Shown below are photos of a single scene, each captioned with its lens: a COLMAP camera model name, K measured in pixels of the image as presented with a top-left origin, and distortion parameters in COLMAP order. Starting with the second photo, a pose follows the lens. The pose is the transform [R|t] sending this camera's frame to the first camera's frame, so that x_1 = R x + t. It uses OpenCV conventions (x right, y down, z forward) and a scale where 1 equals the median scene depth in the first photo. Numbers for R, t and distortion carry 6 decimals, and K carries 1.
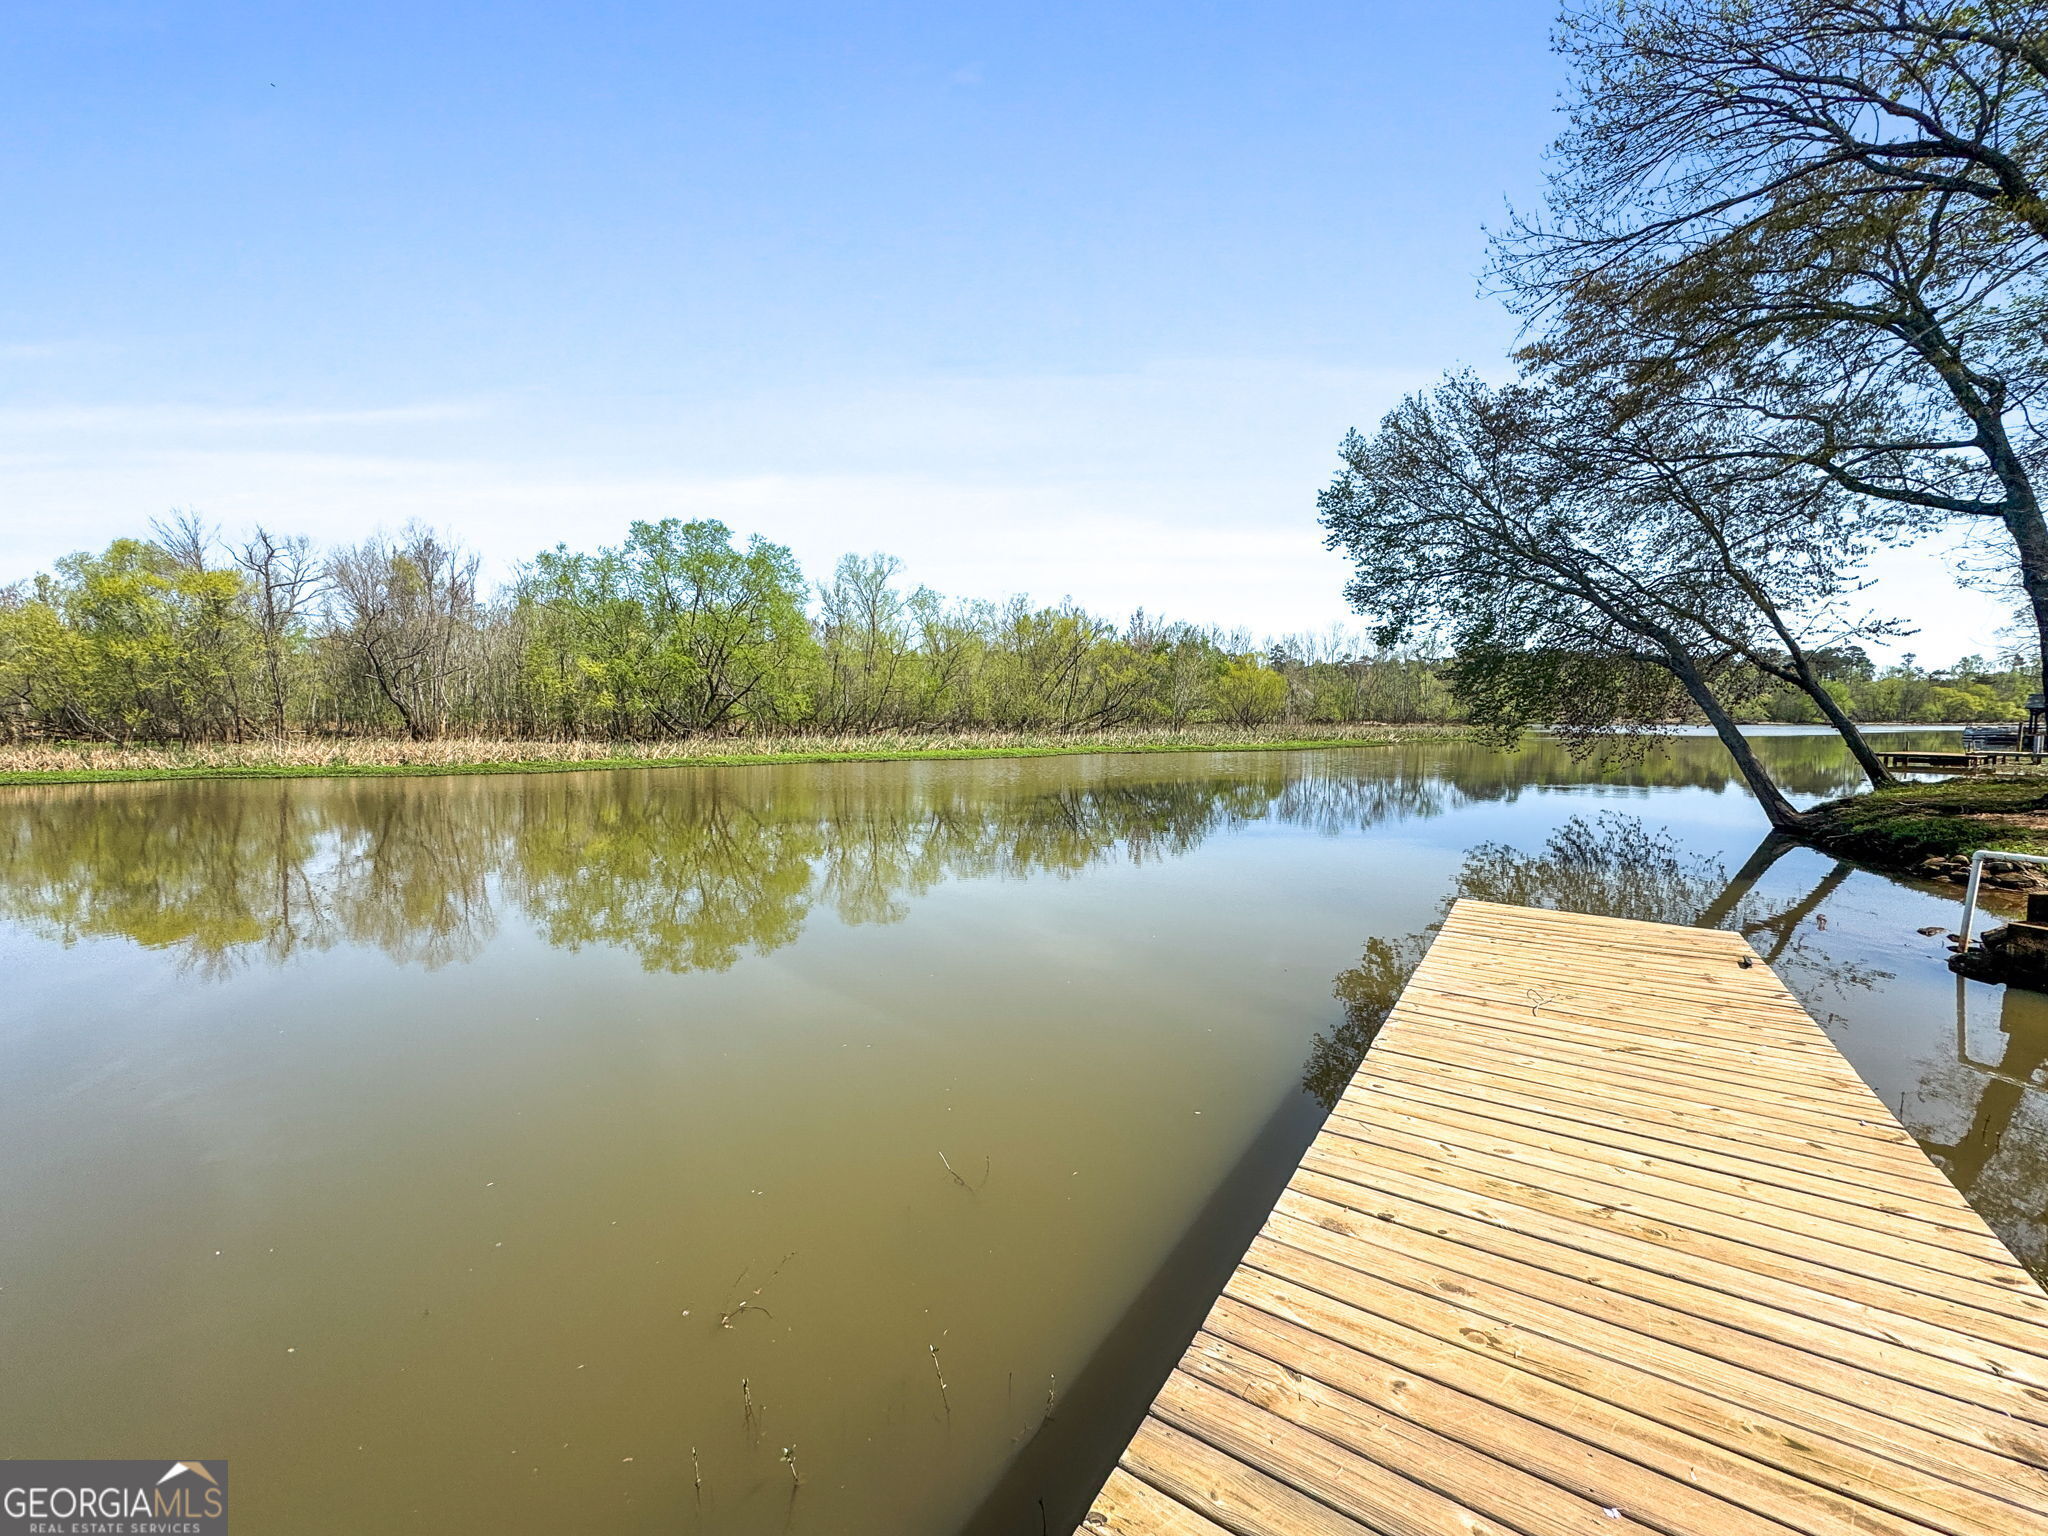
lens RADIAL K [[824.7, 0, 1034.7], [0, 824.7, 777.8], [0, 0, 1]] dist [-0.021265, 0.011054]
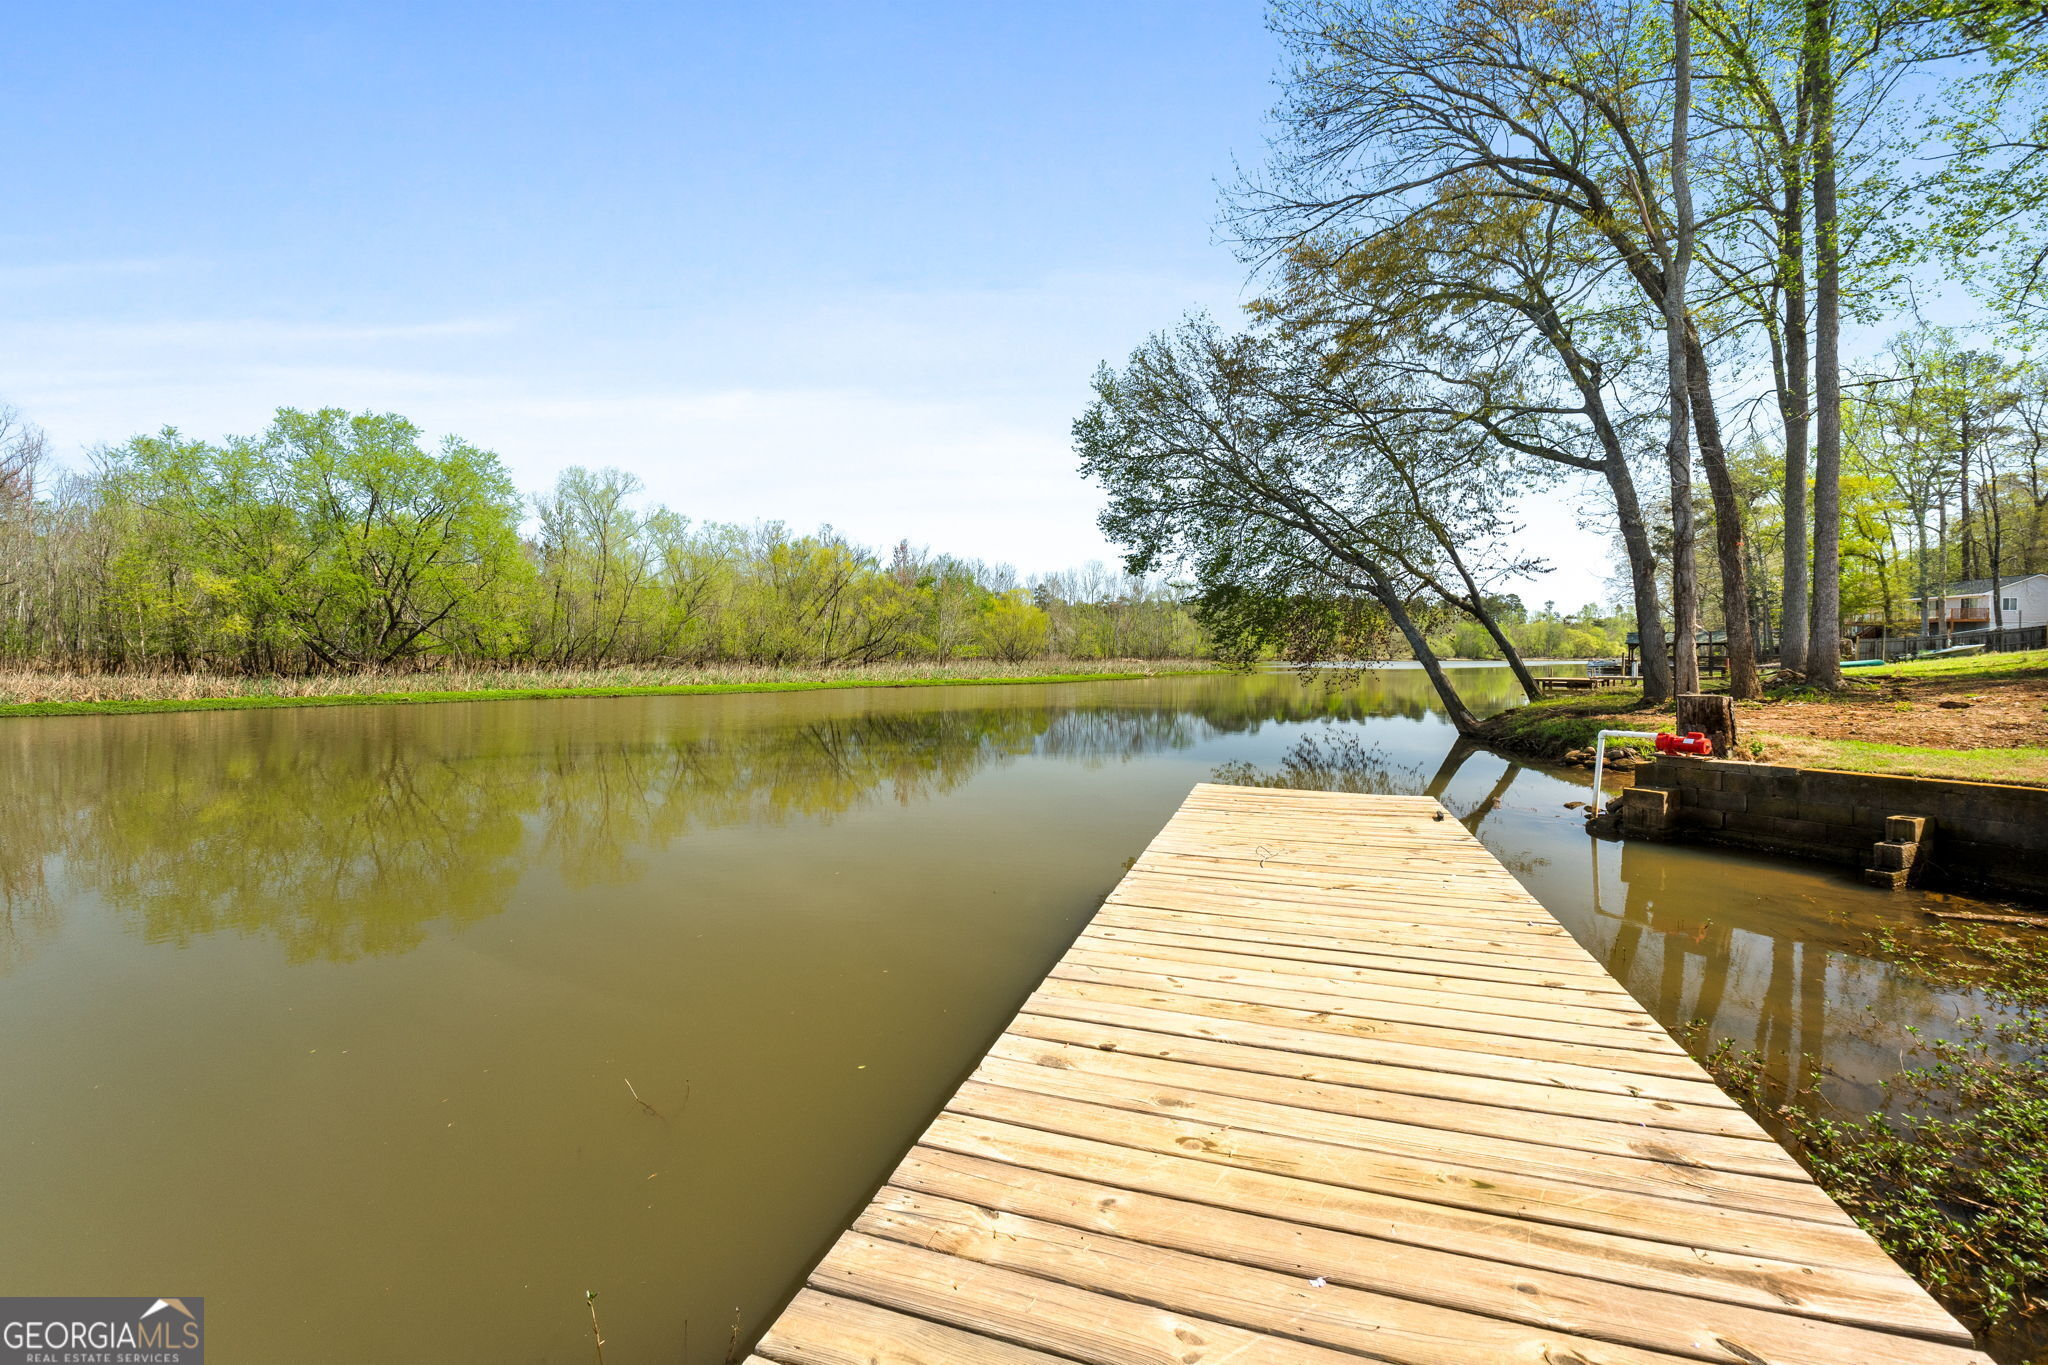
lens RADIAL K [[848.9, 0, 1022.7], [0, 848.9, 689.4], [0, 0, 1]] dist [-0.000413, -0.000497]
pose [[0.965982, -0.007483, 0.258500, 0.011687], [0.016572, 0.999318, -0.033001, 0.020387], [-0.258076, 0.036162, 0.965448, 0.011830]]
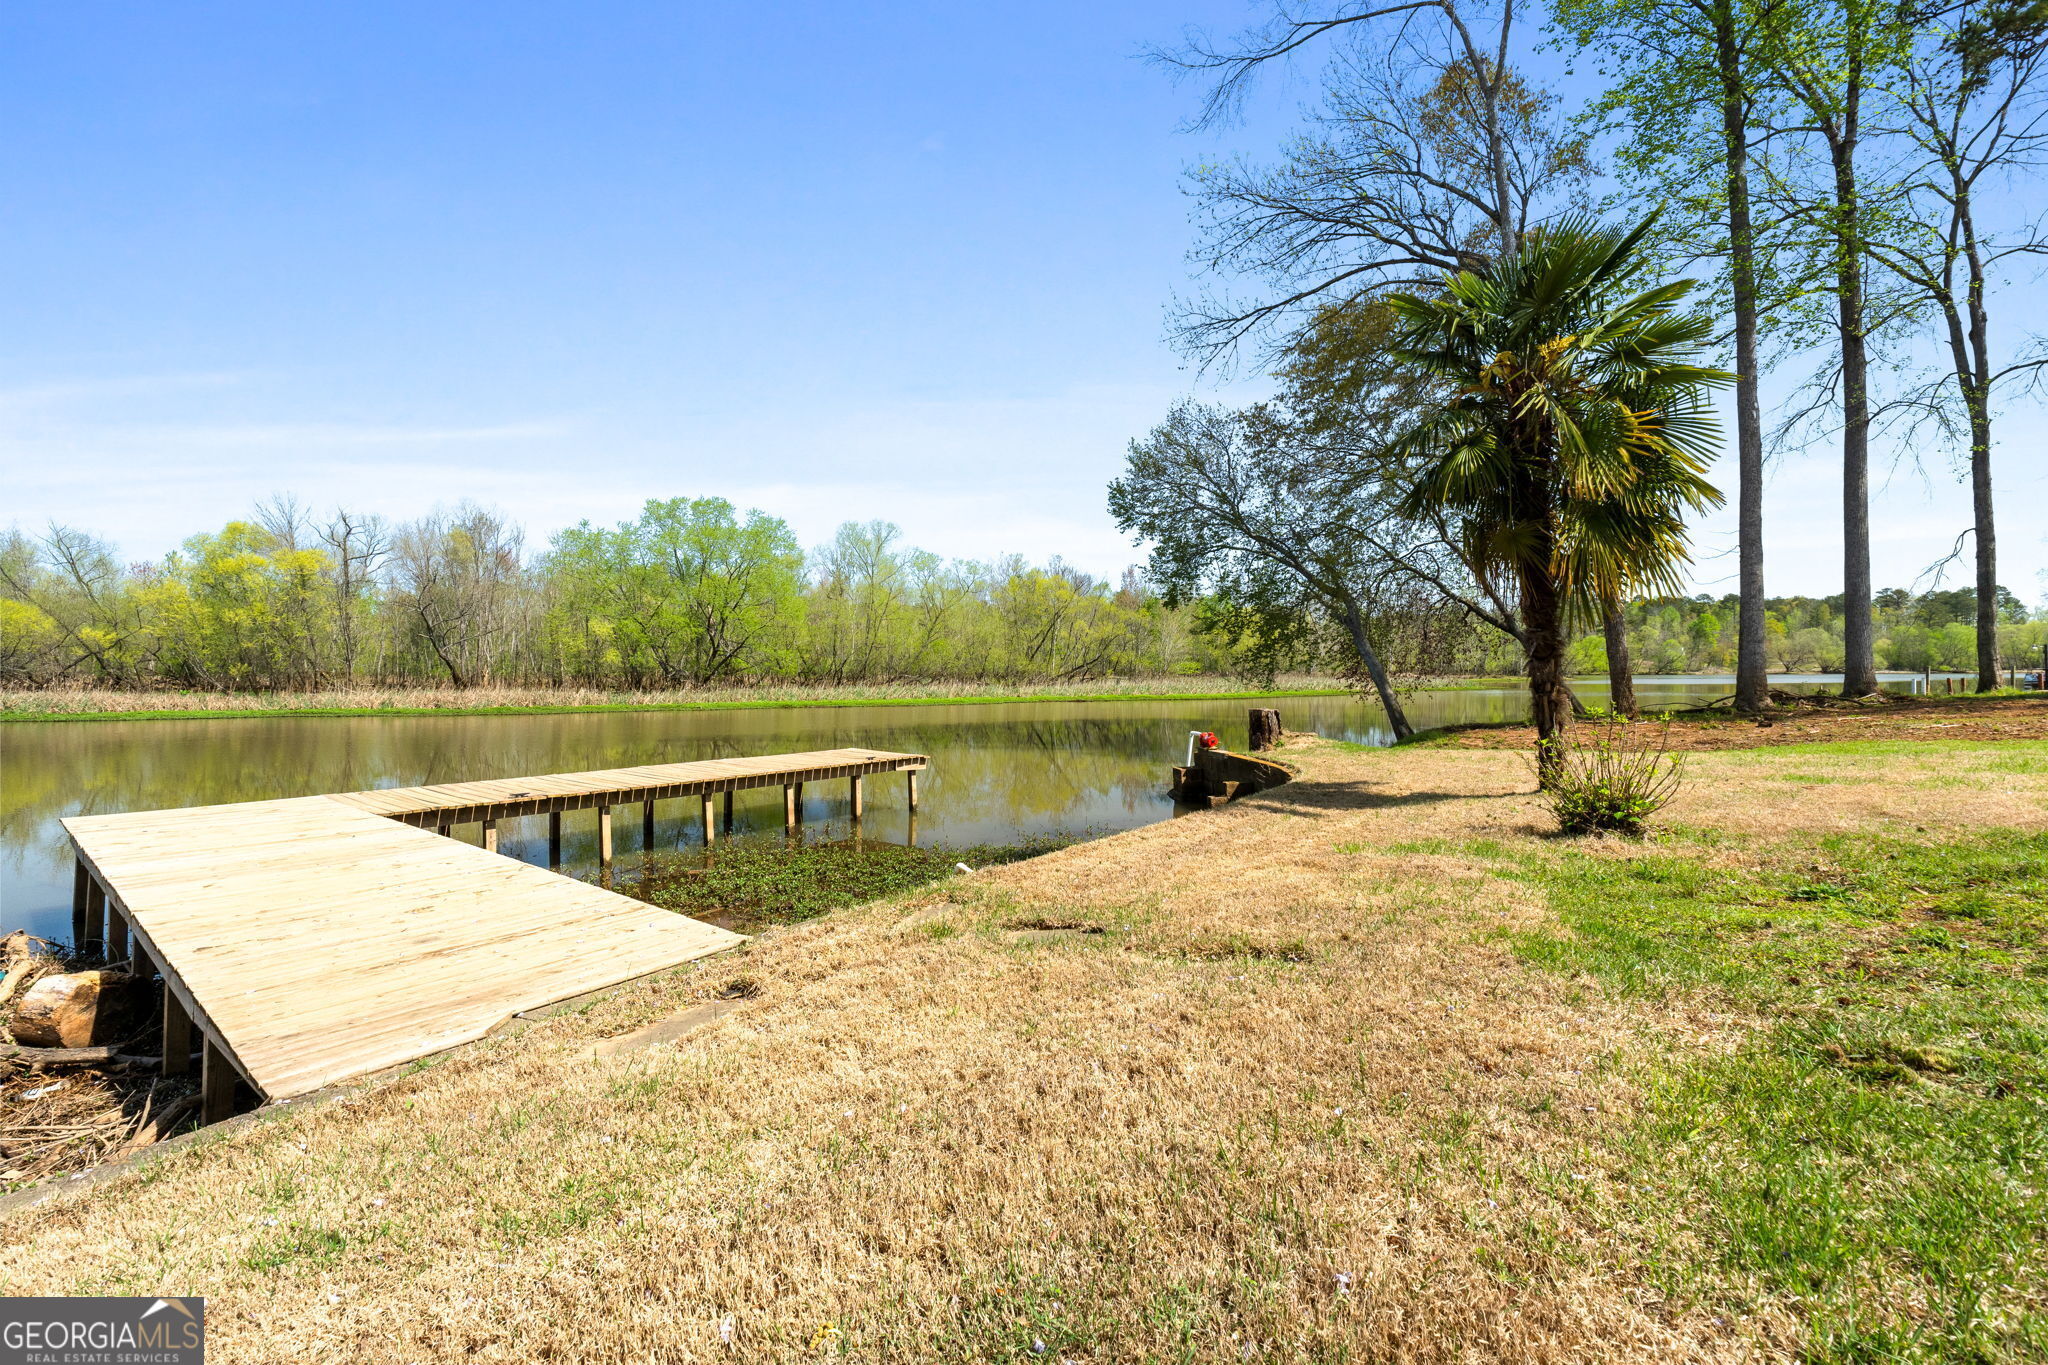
lens RADIAL K [[848.9, 0, 1031.1], [0, 848.9, 691.4], [0, 0, 1]] dist [-0.000413, -0.000497]
pose [[0.996980, -0.000348, -0.077657, 0.406487], [-0.003577, 0.998723, -0.050396, 0.038190], [0.077576, 0.050521, 0.995706, -0.380254]]
